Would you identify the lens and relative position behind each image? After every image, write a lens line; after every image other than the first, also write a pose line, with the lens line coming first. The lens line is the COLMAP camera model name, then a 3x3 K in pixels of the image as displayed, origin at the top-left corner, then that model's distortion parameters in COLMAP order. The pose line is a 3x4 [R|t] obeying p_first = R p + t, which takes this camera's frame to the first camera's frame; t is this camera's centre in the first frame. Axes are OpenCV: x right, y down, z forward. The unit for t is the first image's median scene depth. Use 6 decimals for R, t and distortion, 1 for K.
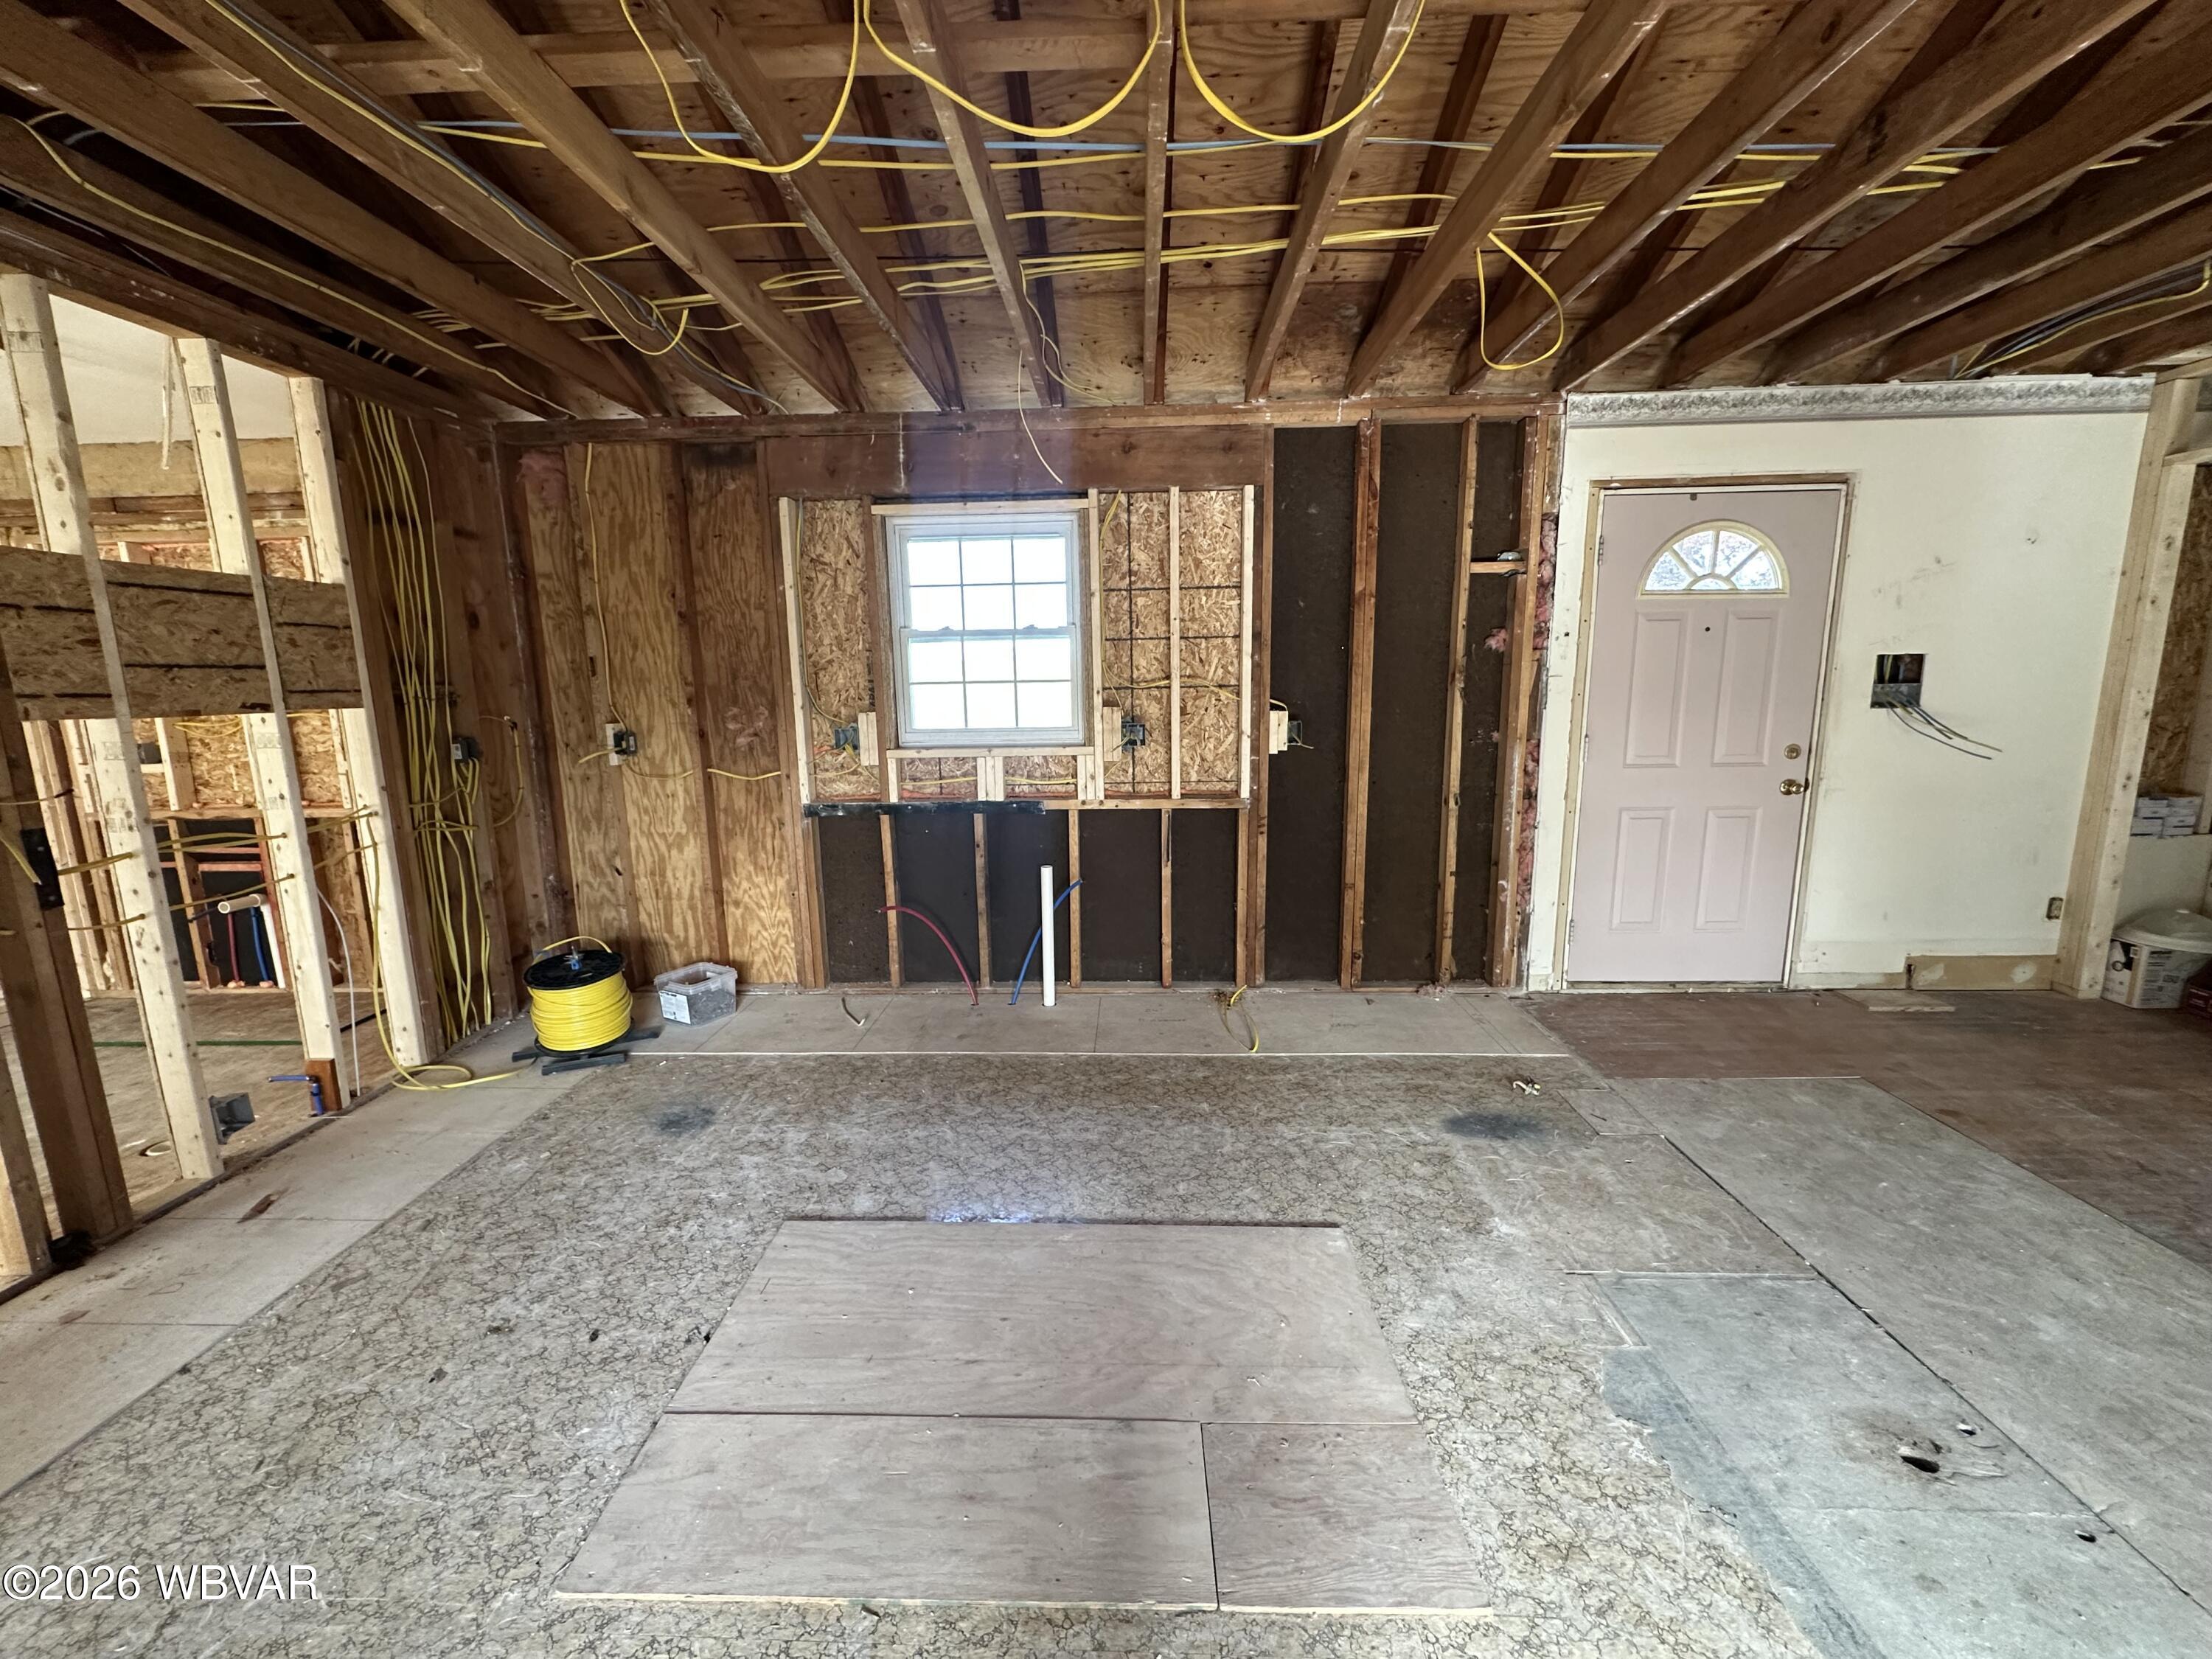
lens RADIAL K [[880.5, 0, 1105.6], [0, 880.5, 831.2], [0, 0, 1]] dist [-0.002510, 0.000260]
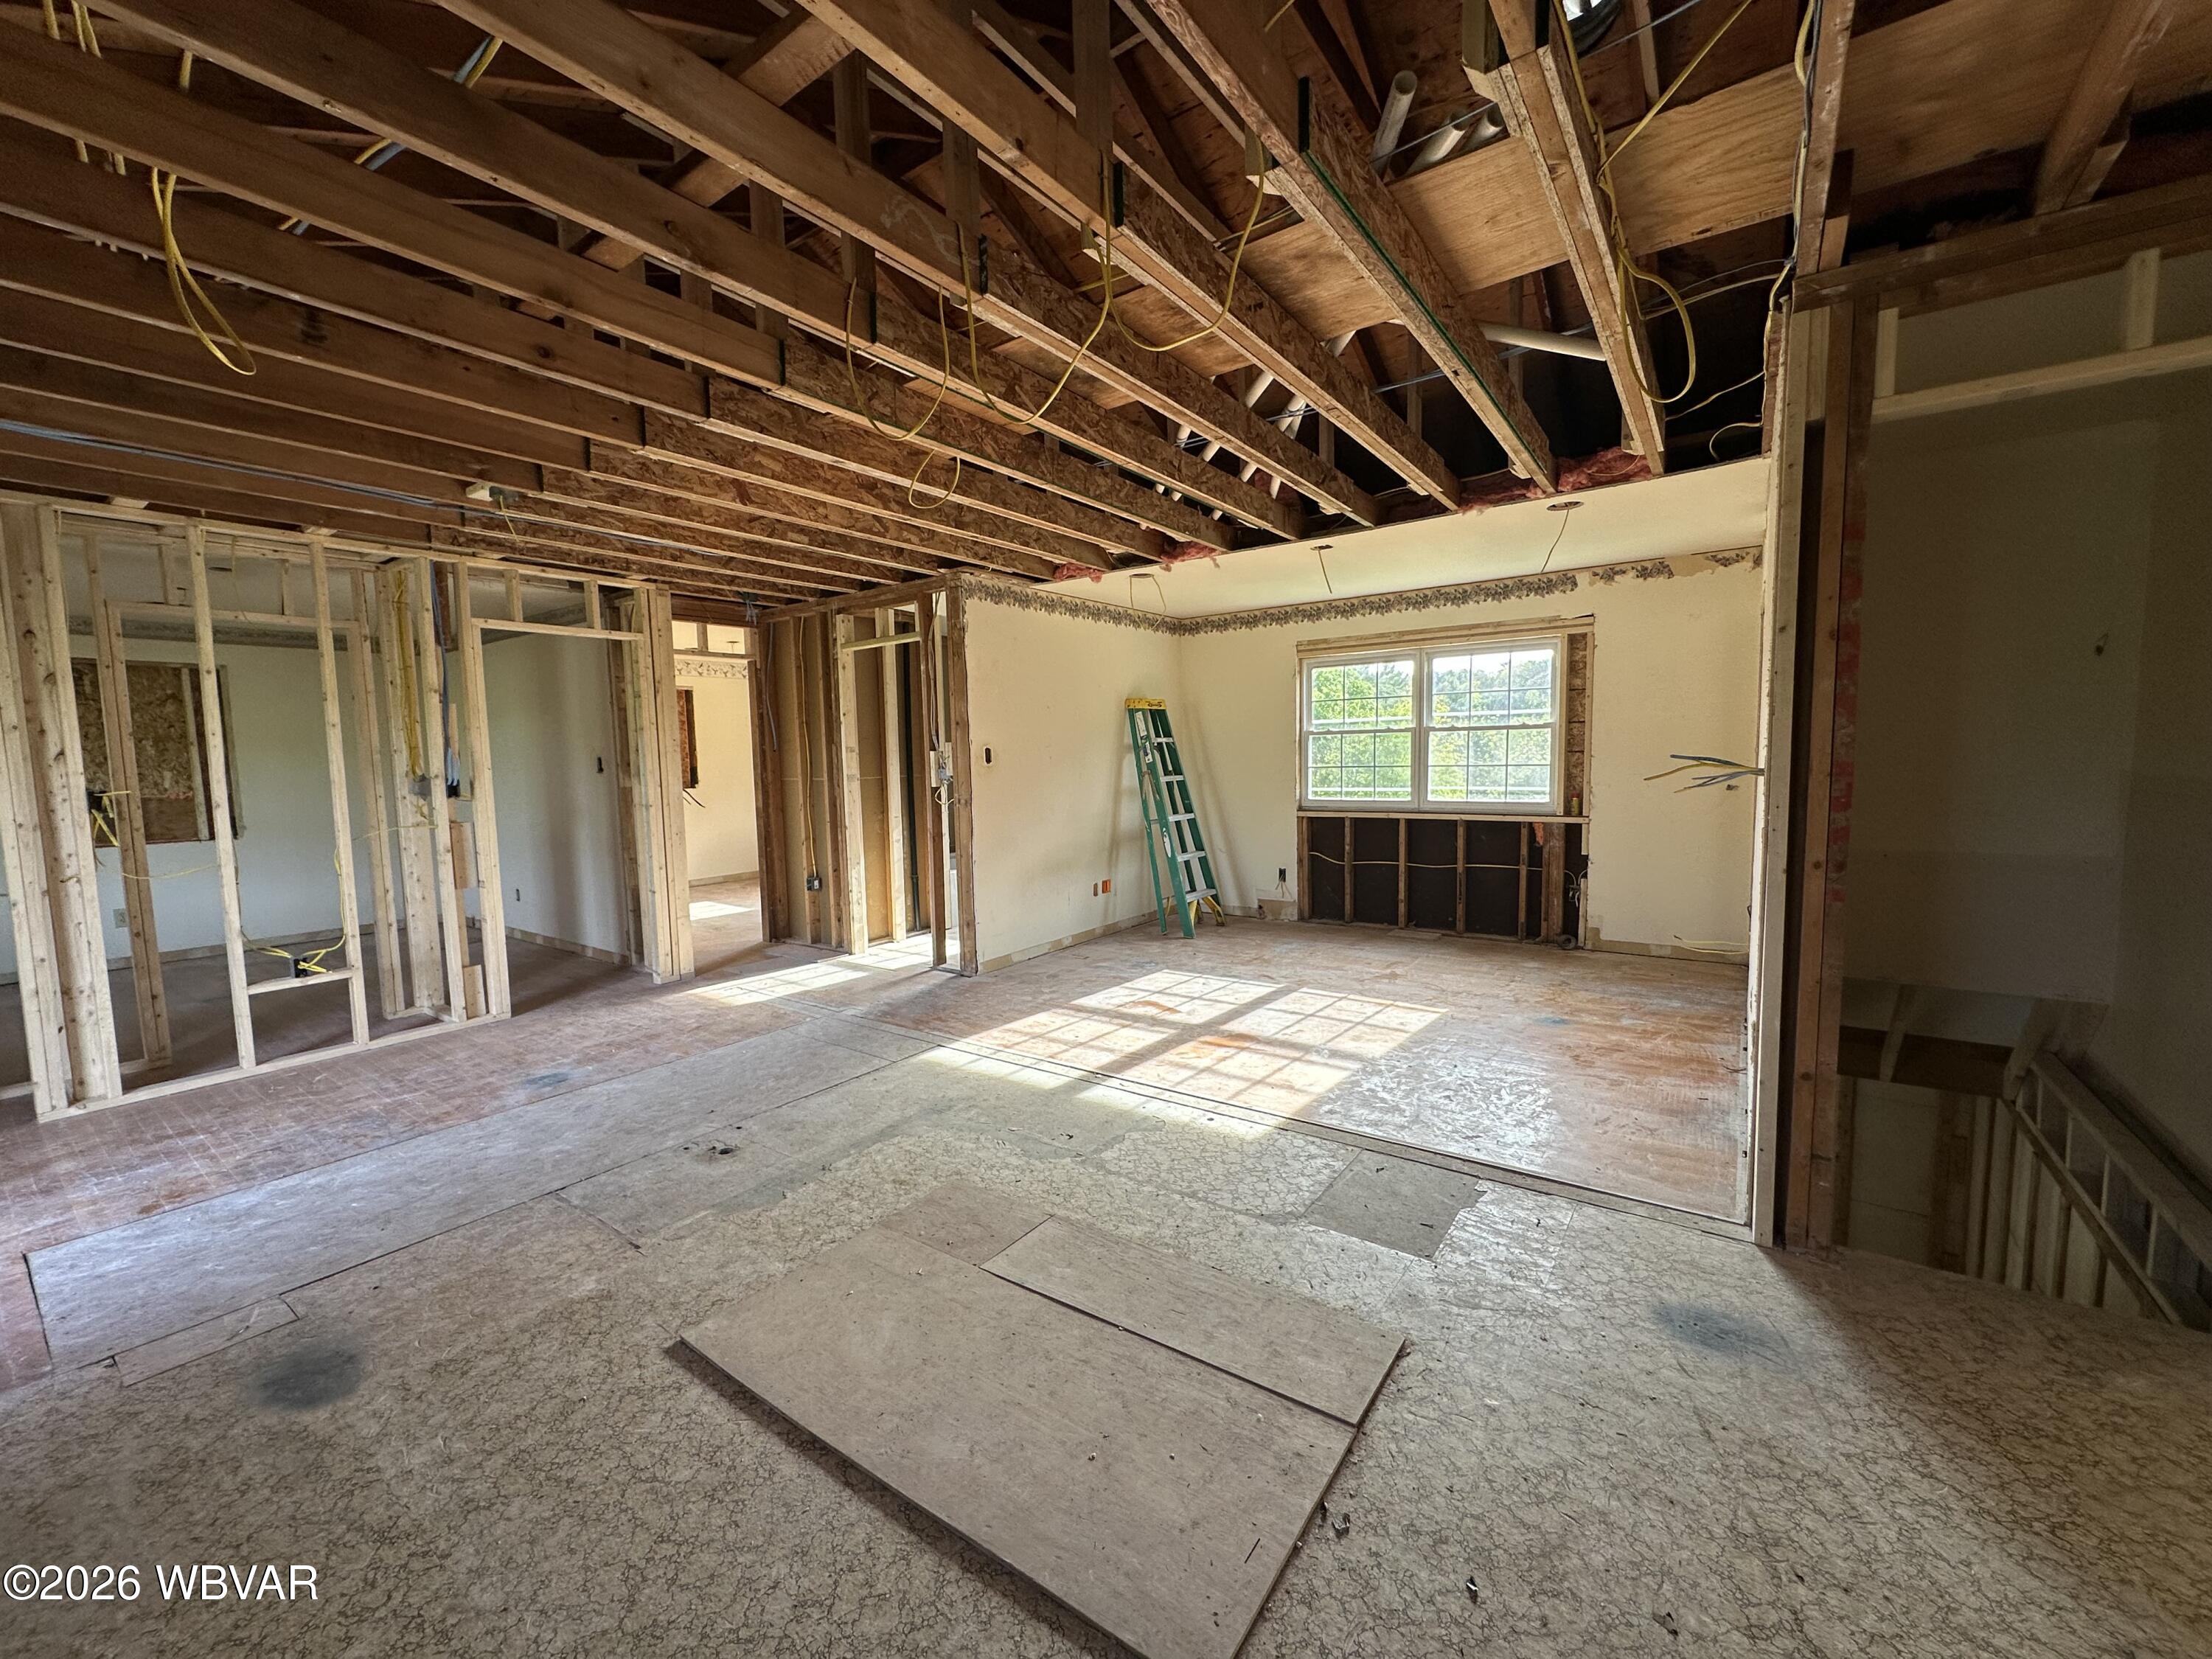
lens RADIAL K [[880.5, 0, 1108.1], [0, 880.5, 832.8], [0, 0, 1]] dist [-0.002510, 0.000260]
pose [[-0.830291, -0.012446, 0.557191, -0.553598], [0.131620, 0.967093, 0.217734, -0.186663], [-0.541565, 0.254120, -0.801330, 1.208920]]
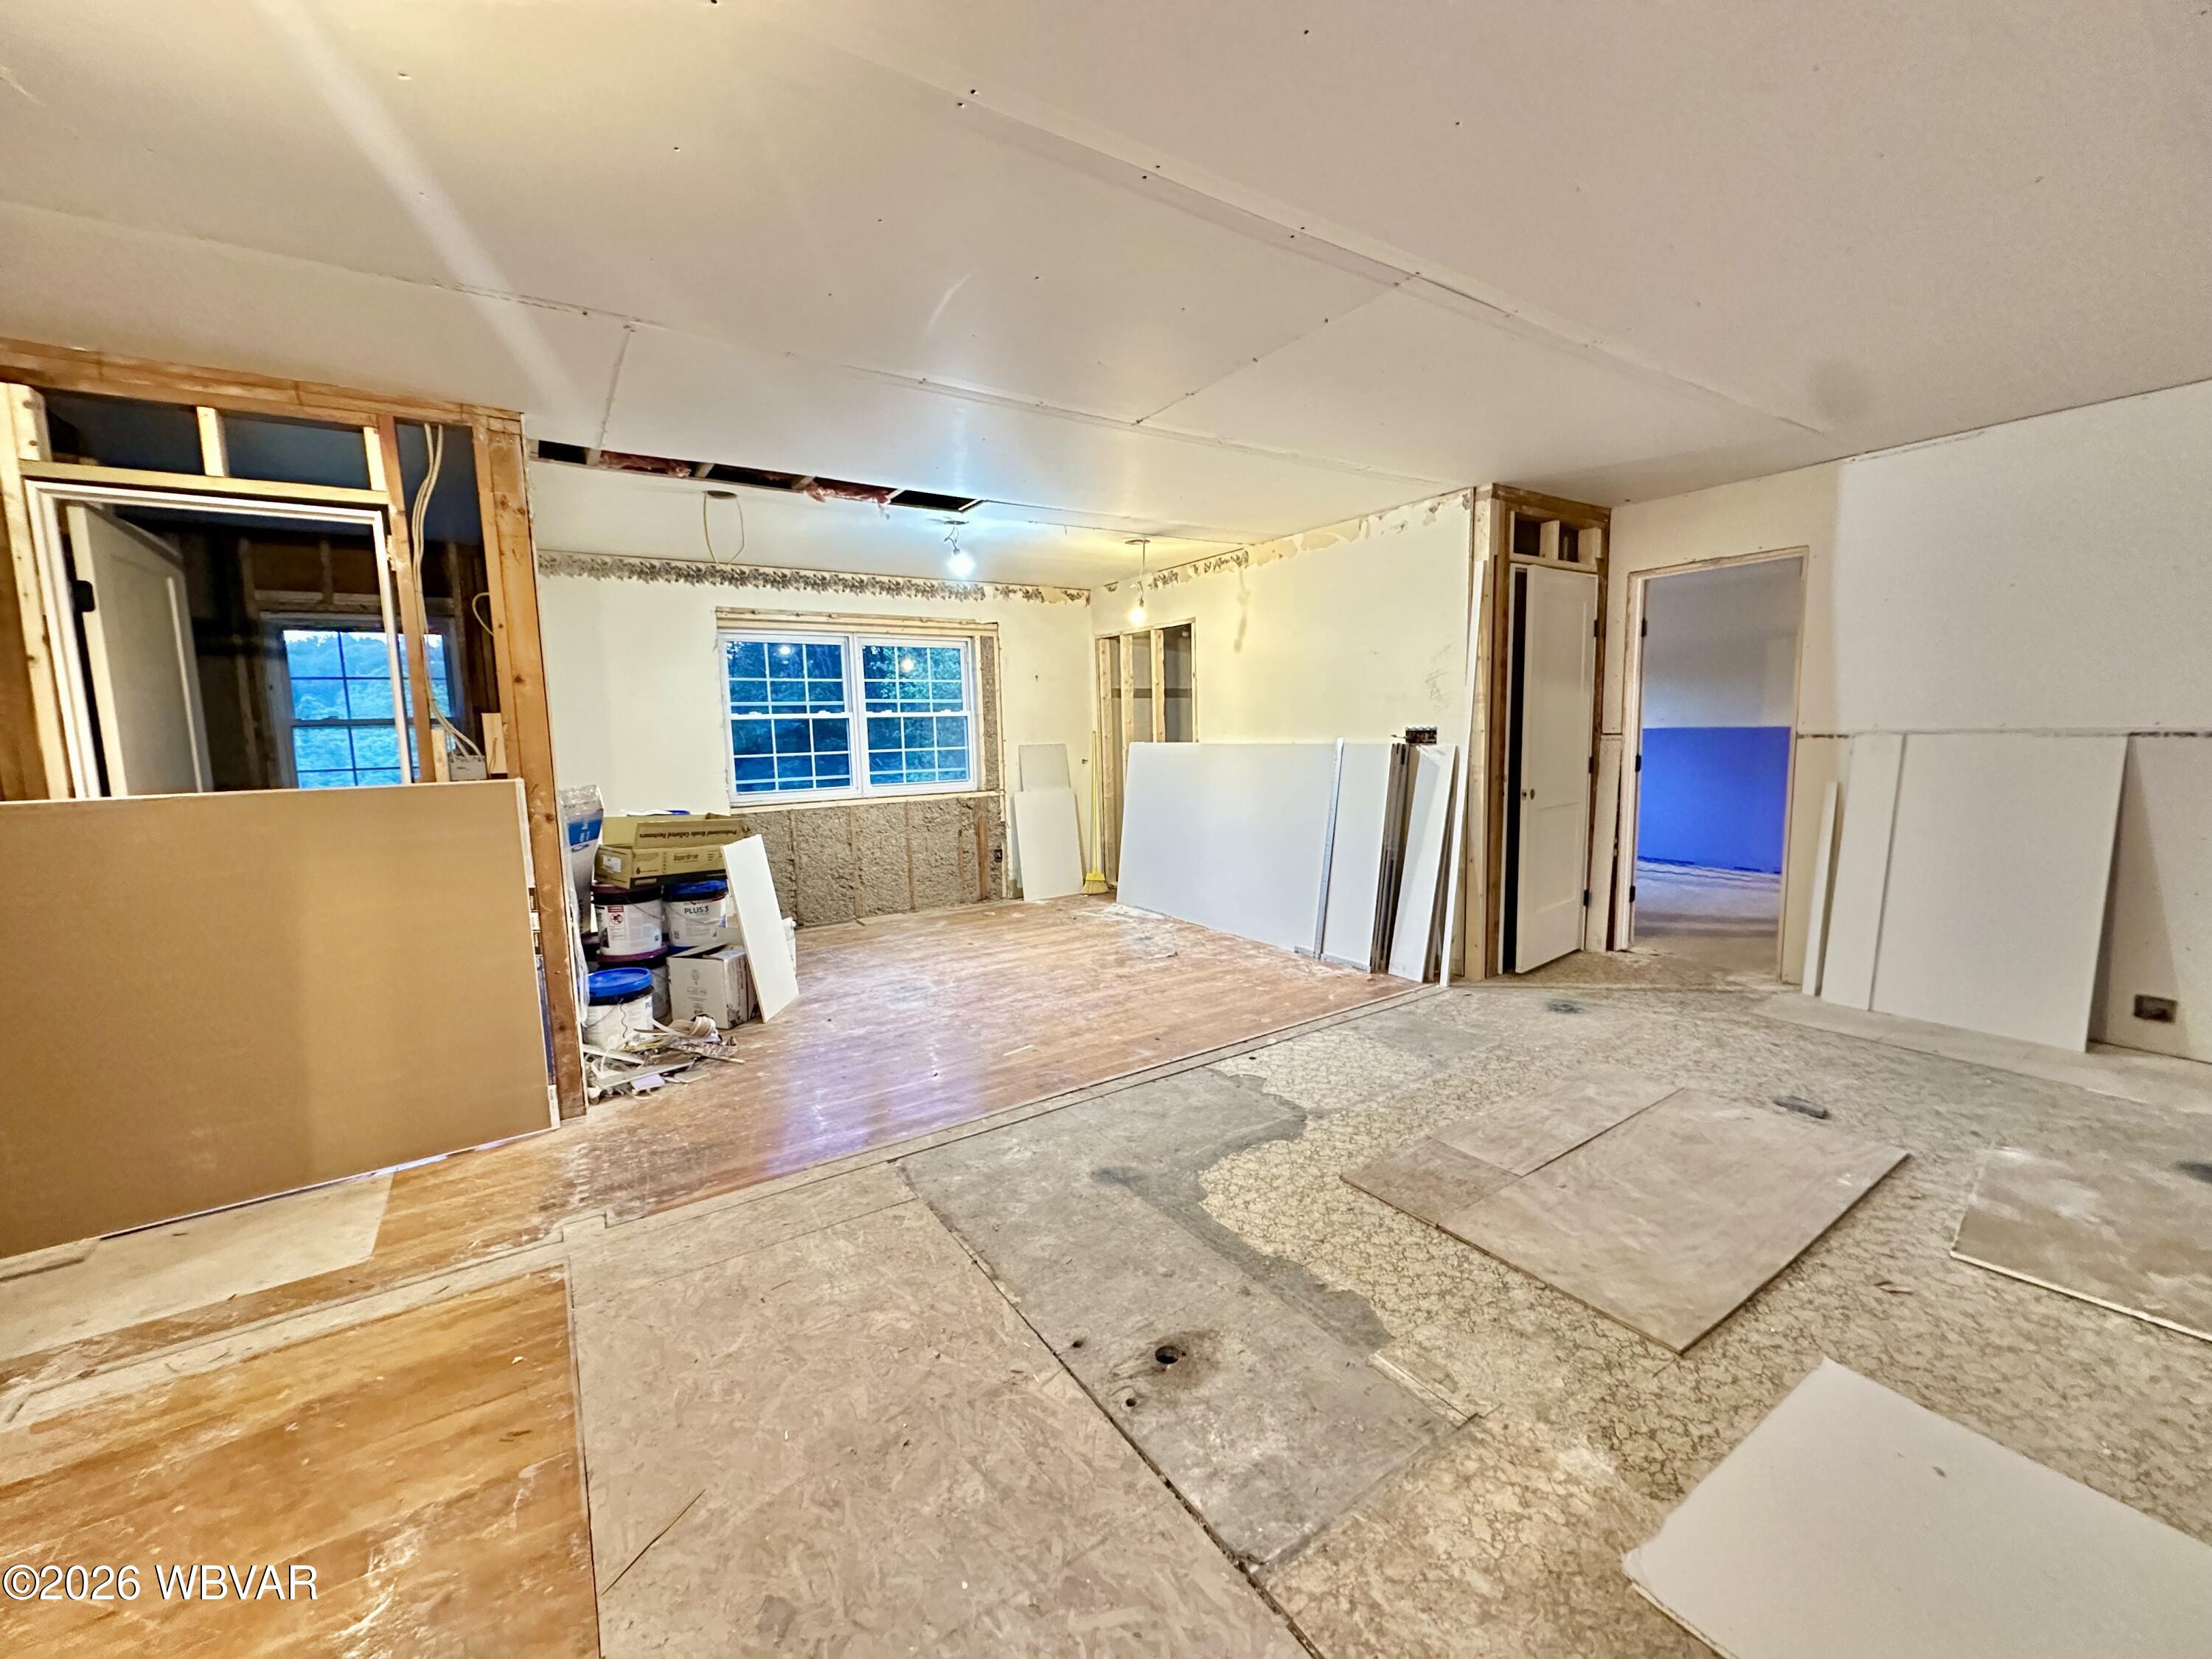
lens RADIAL K [[880.5, 0, 1105.5], [0, 880.5, 831.3], [0, 0, 1]] dist [-0.002510, 0.000260]
pose [[-0.813784, 0.107350, -0.571166, 1.006982], [-0.058020, 0.962876, 0.263637, -0.188903], [0.578264, 0.247682, -0.777345, 1.070731]]
